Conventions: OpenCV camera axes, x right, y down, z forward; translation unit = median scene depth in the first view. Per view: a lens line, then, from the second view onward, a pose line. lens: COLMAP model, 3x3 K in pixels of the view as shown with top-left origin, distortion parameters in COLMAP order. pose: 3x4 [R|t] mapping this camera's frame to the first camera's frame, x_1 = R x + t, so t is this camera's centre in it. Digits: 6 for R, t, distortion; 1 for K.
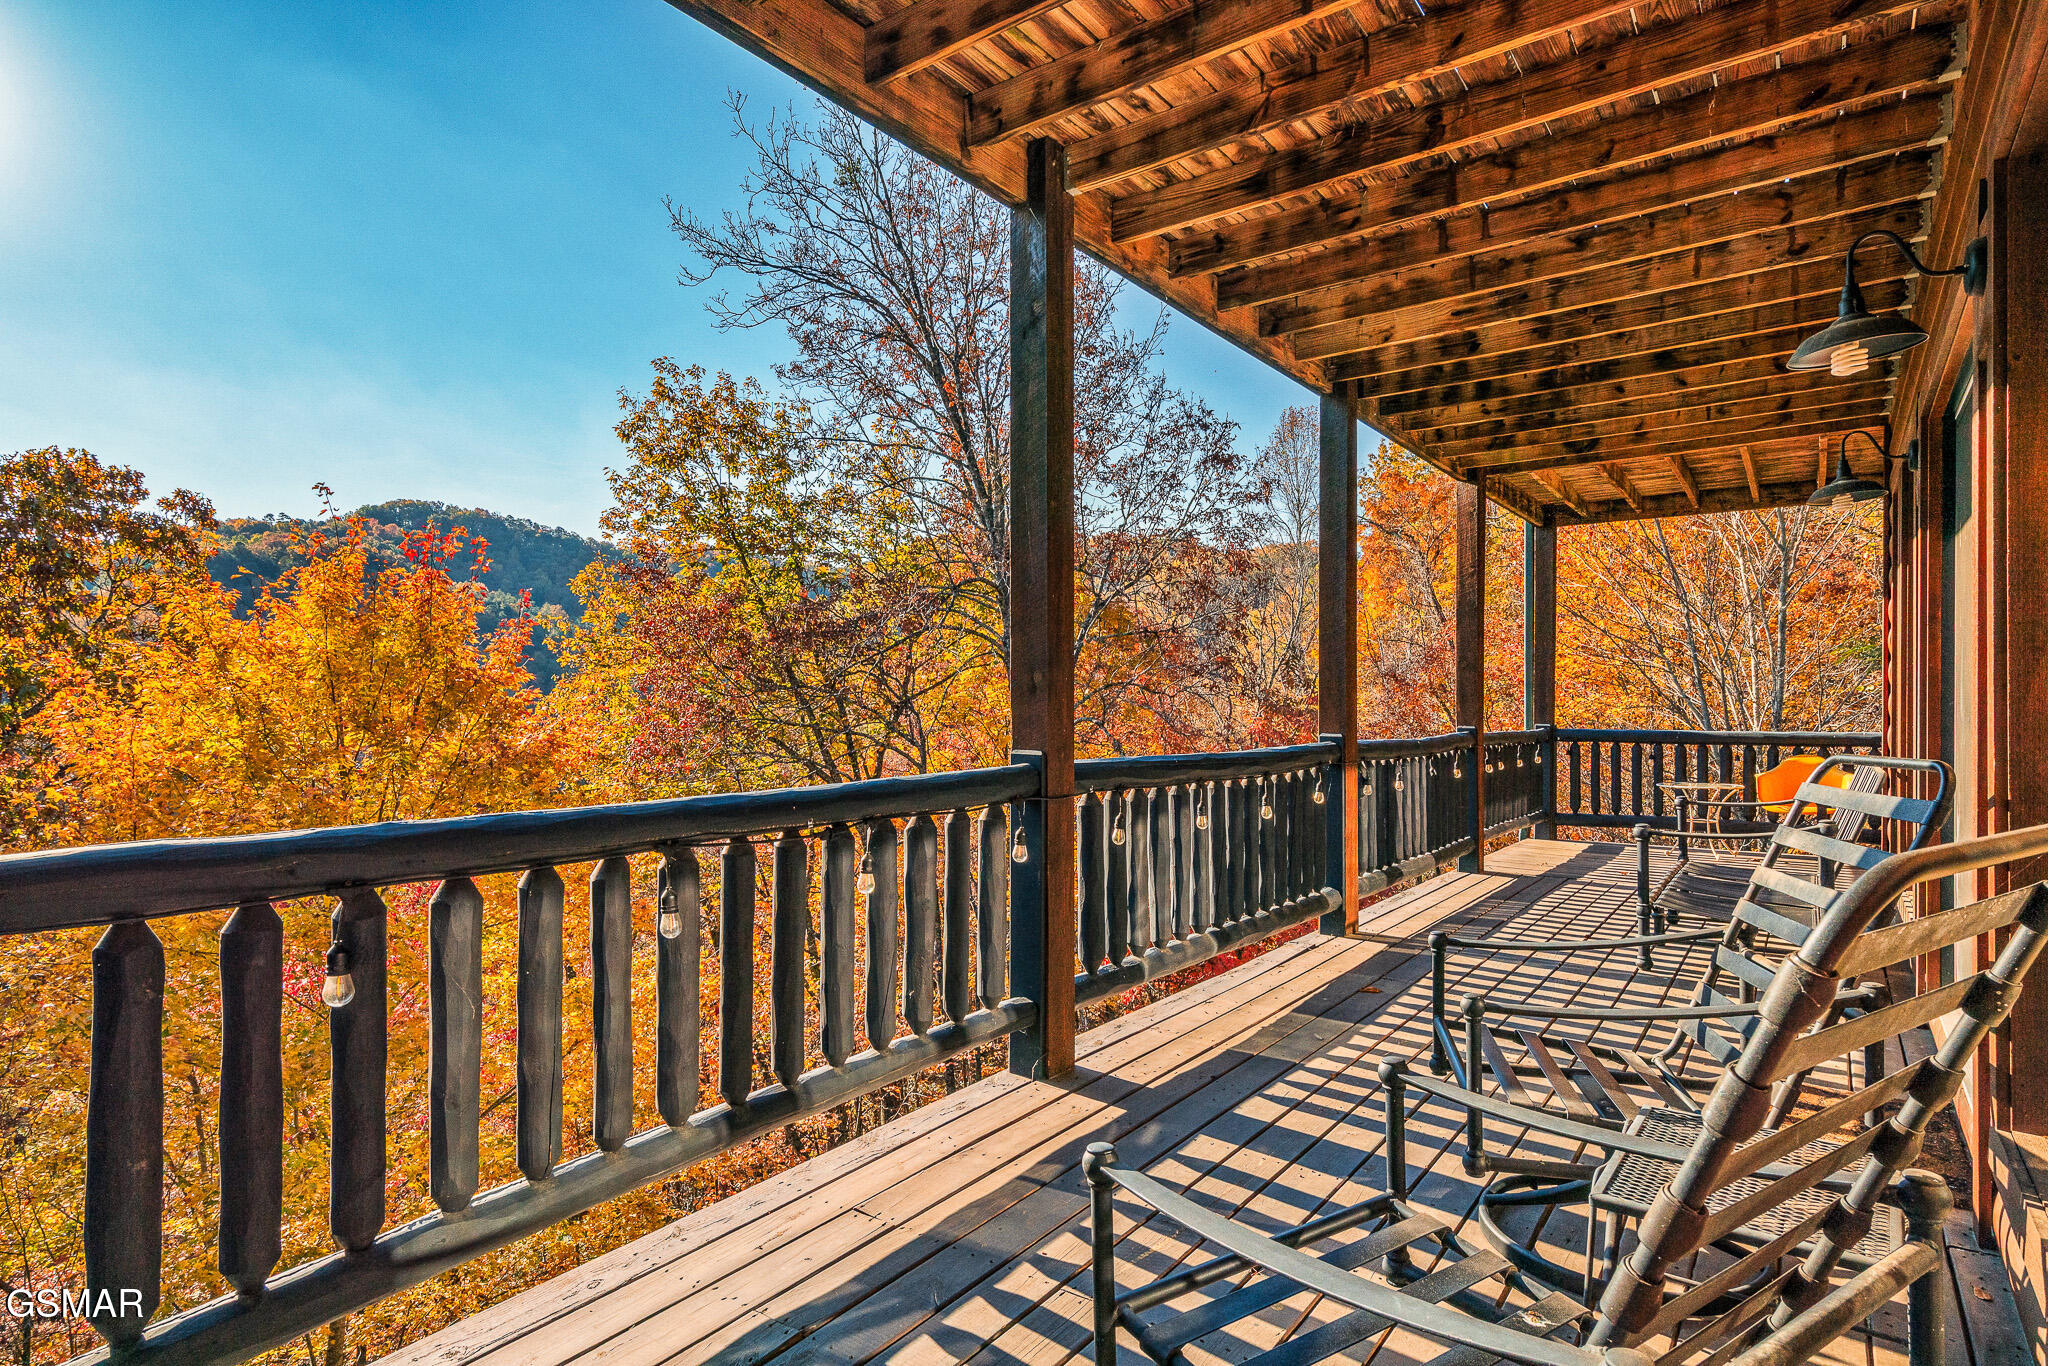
lens RADIAL K [[1033.7, 0, 1036.5], [0, 1033.7, 698.2], [0, 0, 1]] dist [0.016175, 0.000280]
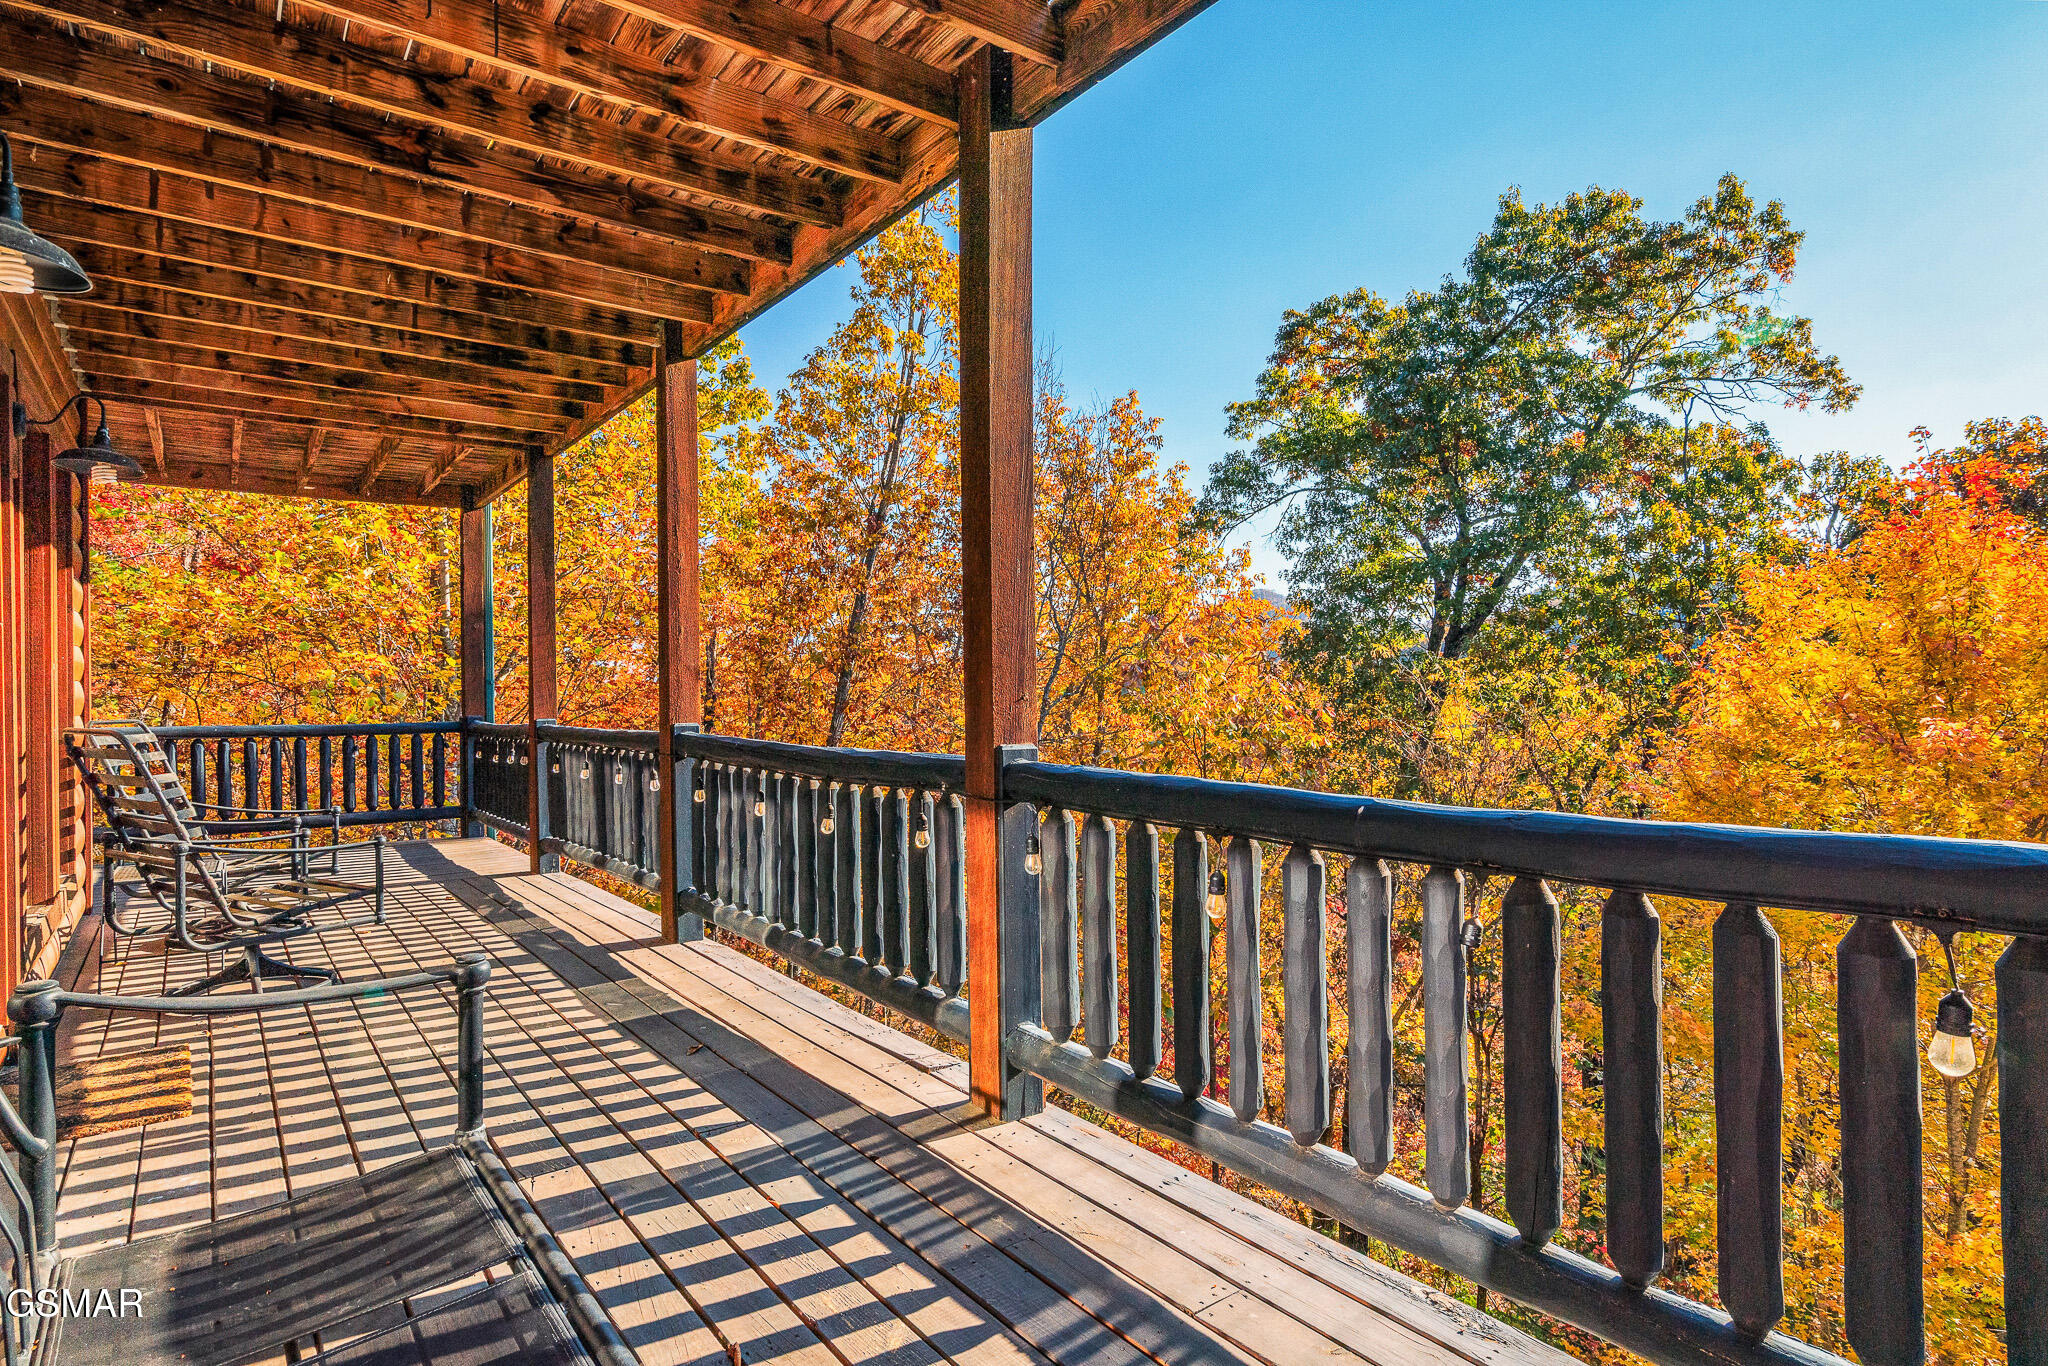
lens RADIAL K [[1033.7, 0, 1030.9], [0, 1033.7, 689.5], [0, 0, 1]] dist [0.016175, 0.000280]
pose [[-0.242119, -0.014584, -0.970137, 1.139035], [-0.008879, 0.999878, -0.012815, 0.014715], [0.970206, 0.005512, -0.242220, 1.581719]]
